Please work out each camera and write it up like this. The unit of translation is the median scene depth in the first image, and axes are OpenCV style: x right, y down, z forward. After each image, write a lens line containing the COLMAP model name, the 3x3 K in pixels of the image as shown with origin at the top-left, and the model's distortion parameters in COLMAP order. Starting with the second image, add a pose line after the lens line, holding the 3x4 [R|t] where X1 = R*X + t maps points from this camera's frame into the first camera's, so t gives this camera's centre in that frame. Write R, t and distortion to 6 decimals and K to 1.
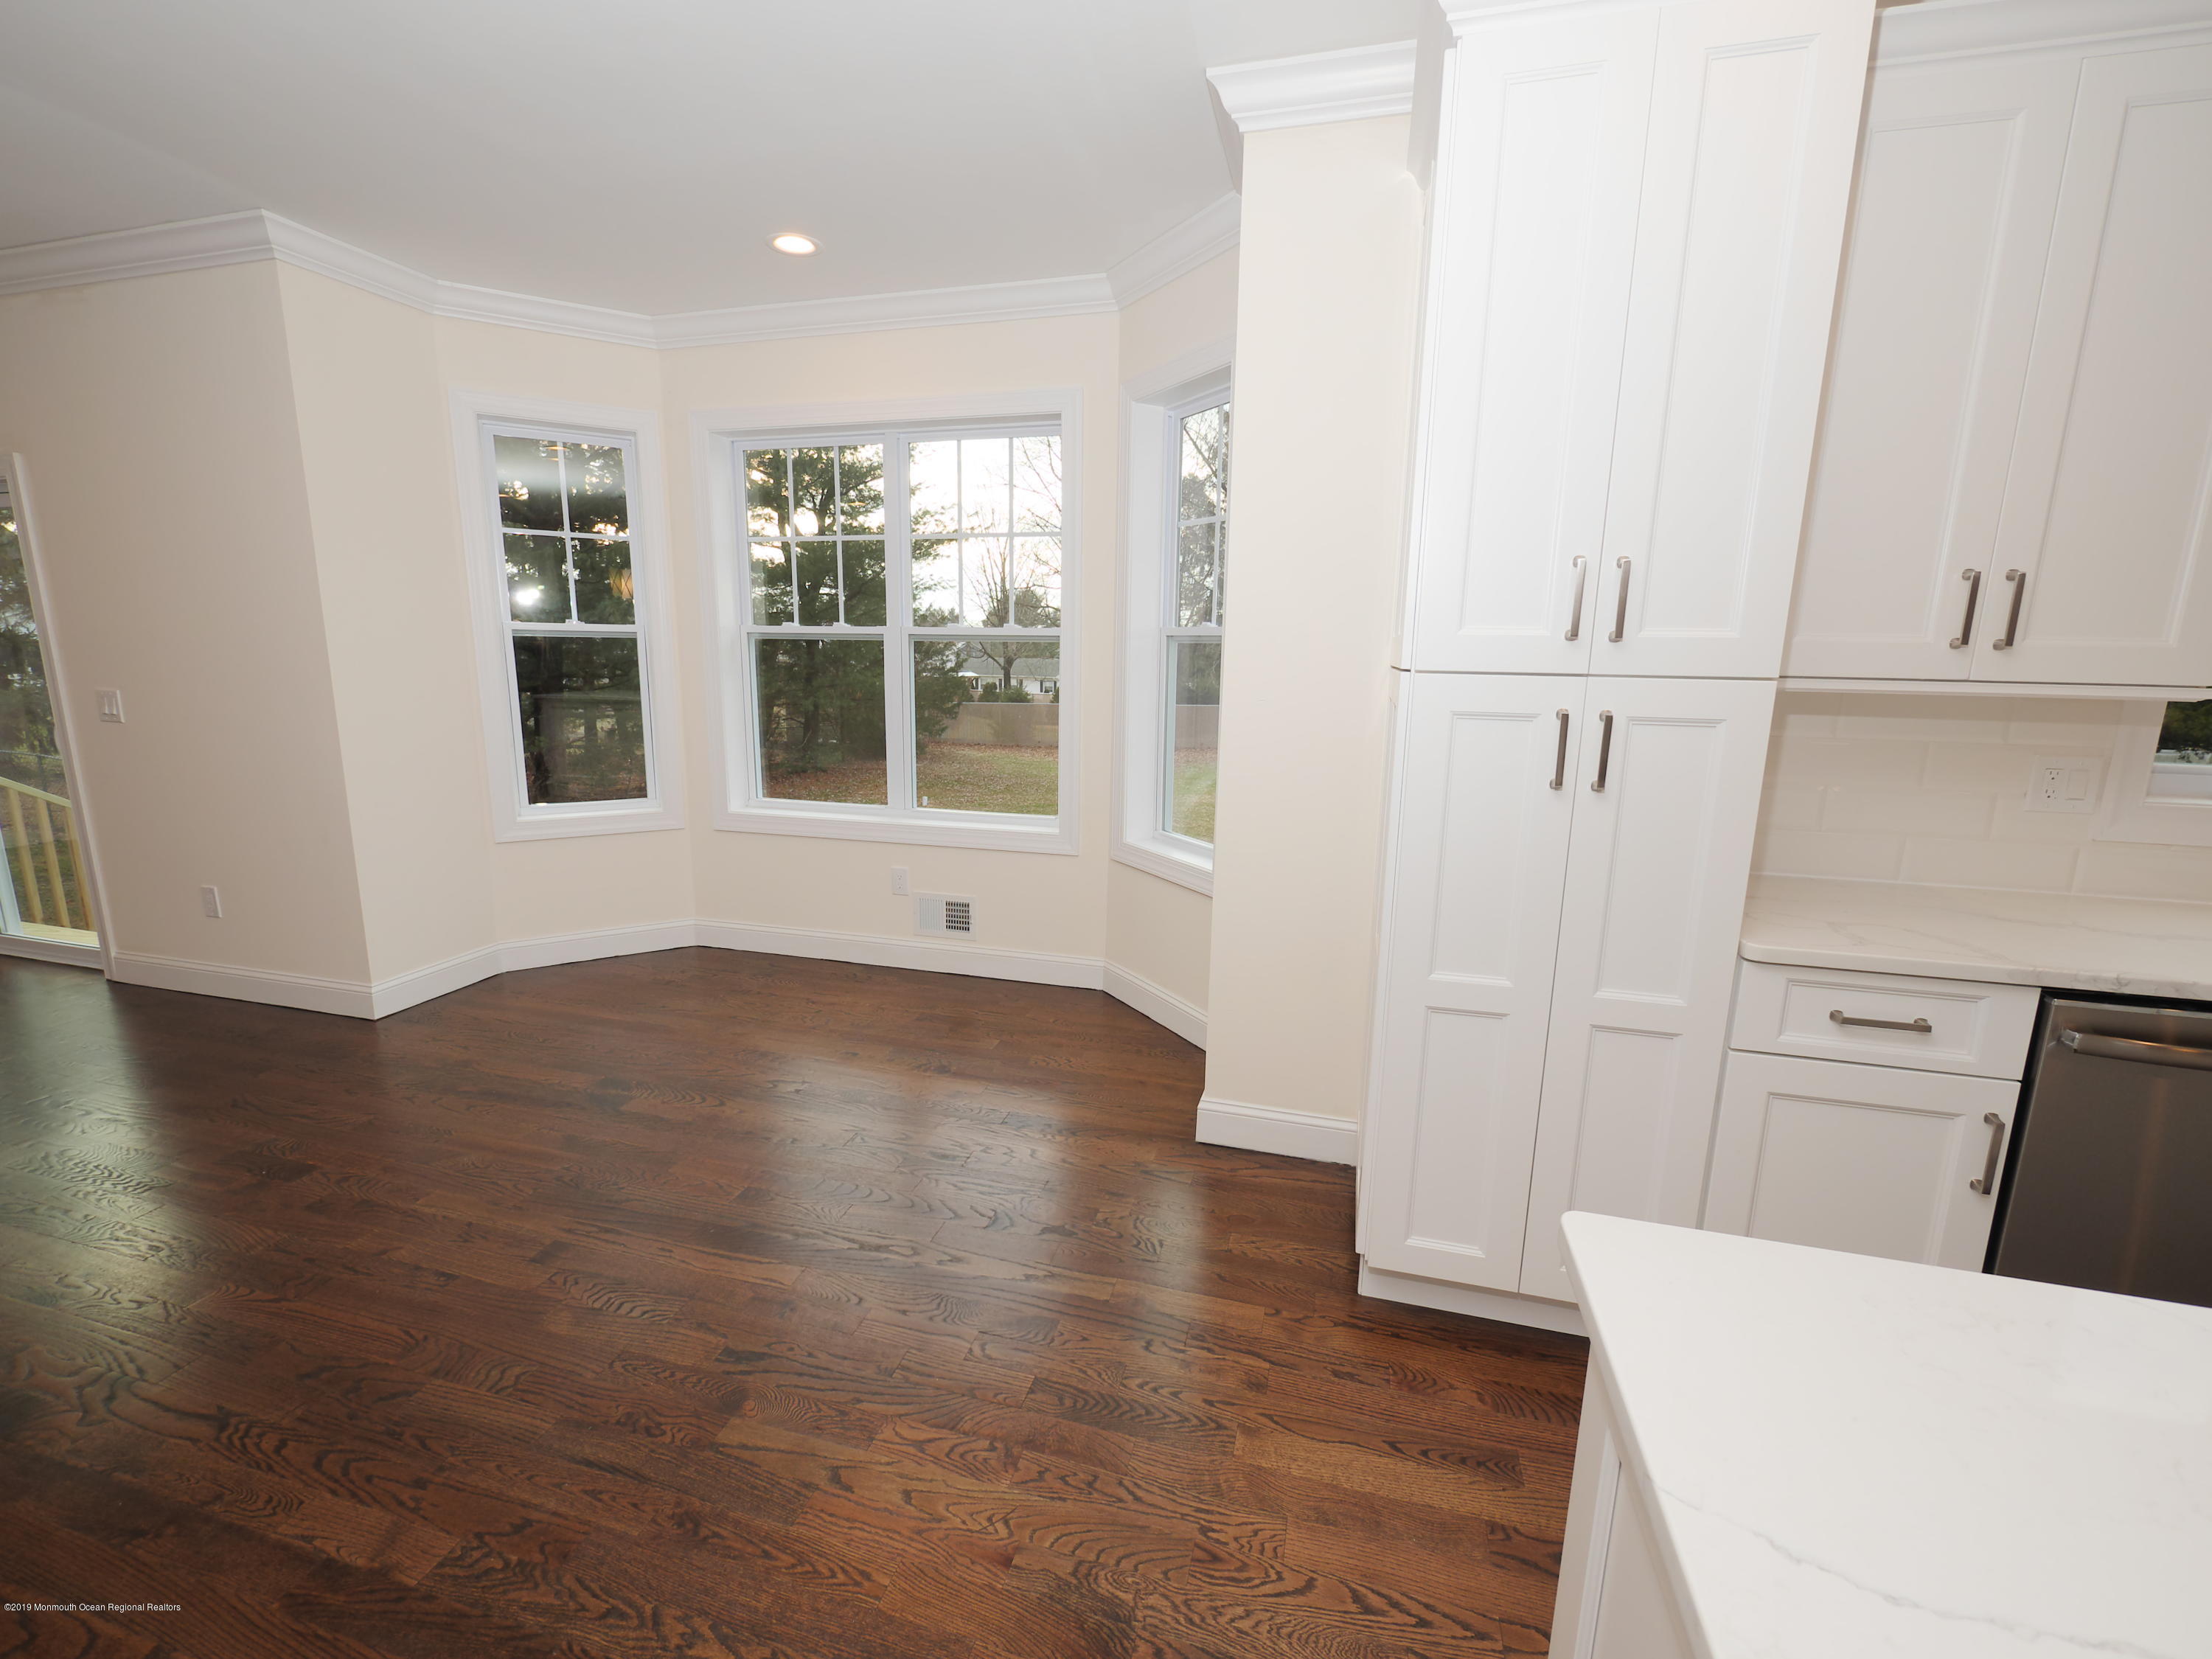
lens RADIAL K [[933.5, 0, 1101.8], [0, 933.5, 830.4], [0, 0, 1]] dist [-0.001837, -0.003364]
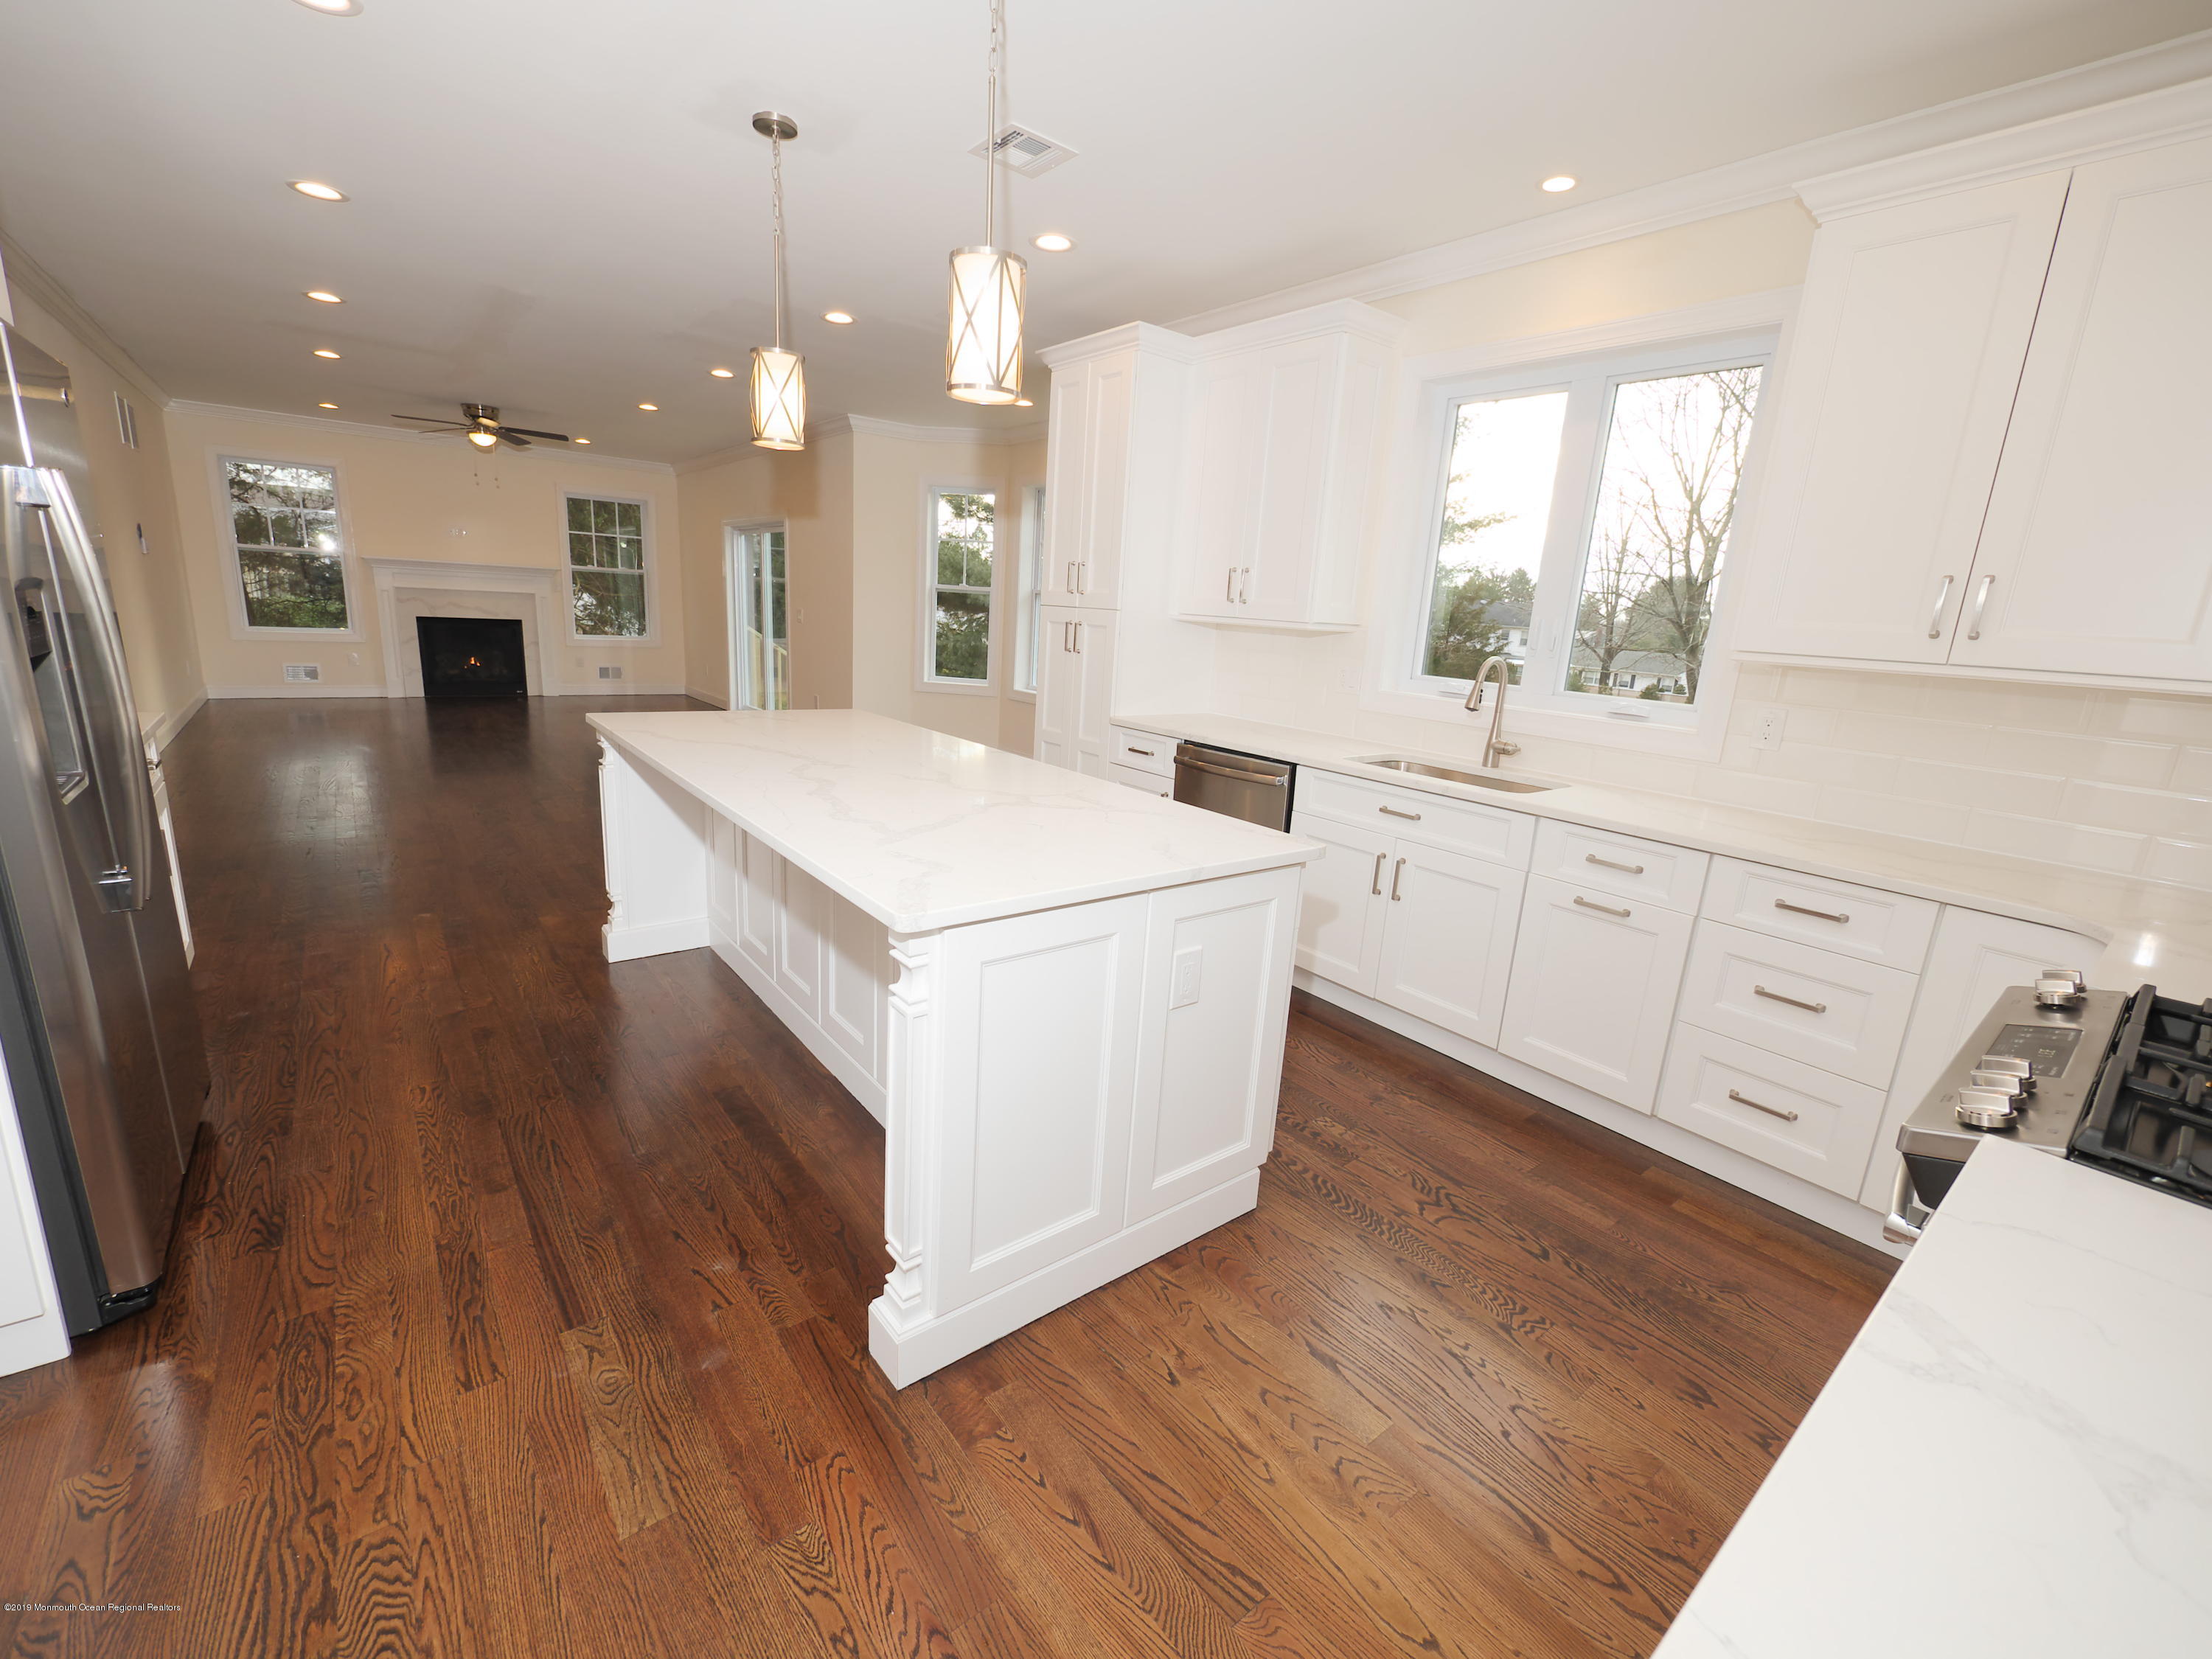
lens RADIAL K [[925.4, 0, 1064.5], [0, 925.4, 803.6], [0, 0, 1]] dist [0.000385, -0.000146]
pose [[0.793158, 0.163350, -0.586700, 1.748660], [-0.165924, 0.984875, 0.049898, 0.210126], [0.585978, 0.057771, 0.808265, -0.907265]]
